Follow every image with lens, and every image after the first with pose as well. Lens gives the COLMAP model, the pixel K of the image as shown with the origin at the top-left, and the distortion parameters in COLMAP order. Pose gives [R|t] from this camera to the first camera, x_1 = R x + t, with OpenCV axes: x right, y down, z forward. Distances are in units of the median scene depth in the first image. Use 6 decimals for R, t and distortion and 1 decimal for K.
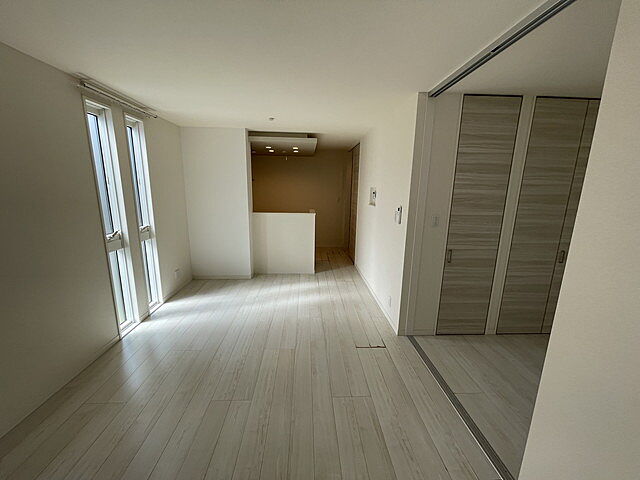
lens RADIAL K [[260.3, 0, 321.2], [0, 260.3, 240.6], [0, 0, 1]] dist [0.000216, -0.000250]
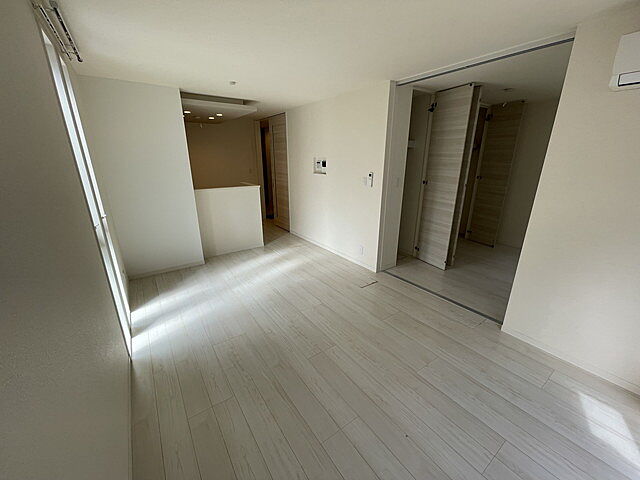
lens RADIAL K [[260.3, 0, 321.0], [0, 260.3, 239.7], [0, 0, 1]] dist [0.000216, -0.000250]
pose [[0.843211, -0.182505, 0.505655, -0.505224], [0.125772, 0.981478, 0.144510, -0.021659], [-0.522663, -0.058255, 0.850547, 0.030573]]
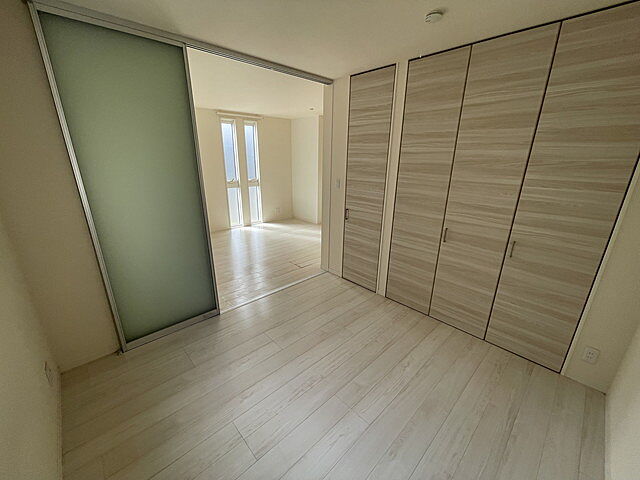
lens RADIAL K [[260.3, 0, 321.1], [0, 260.3, 239.1], [0, 0, 1]] dist [0.000216, -0.000250]
pose [[0.658536, 0.220373, -0.719559, 1.069724], [-0.155212, 0.975378, 0.156672, 0.001498], [0.736369, 0.008510, 0.676527, 0.070999]]
